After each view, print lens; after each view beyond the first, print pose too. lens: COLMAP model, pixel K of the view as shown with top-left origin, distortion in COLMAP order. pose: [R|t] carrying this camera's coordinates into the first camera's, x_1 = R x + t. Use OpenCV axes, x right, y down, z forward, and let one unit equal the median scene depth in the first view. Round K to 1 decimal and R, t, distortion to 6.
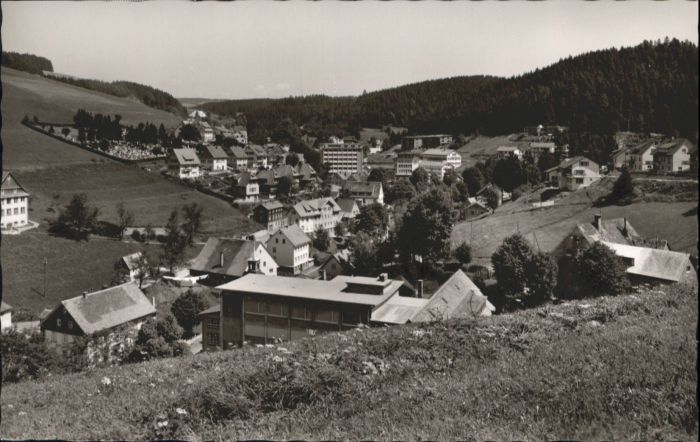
lens RADIAL K [[607.4, 0, 345.6], [0, 607.4, 220.3], [0, 0, 1]] dist [0.033463, 0.005659]
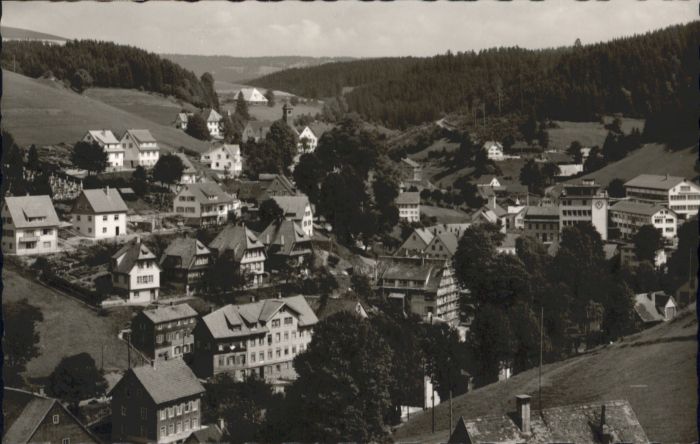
lens RADIAL K [[1261.8, 0, 349.5], [0, 1261.8, 223.0], [0, 0, 1]] dist [0.055026, 0.000000]
pose [[0.981821, 0.001945, -0.189798, 0.201281], [-0.013844, 0.998018, -0.061386, -0.033904], [0.189303, 0.062898, 0.979902, 0.015573]]
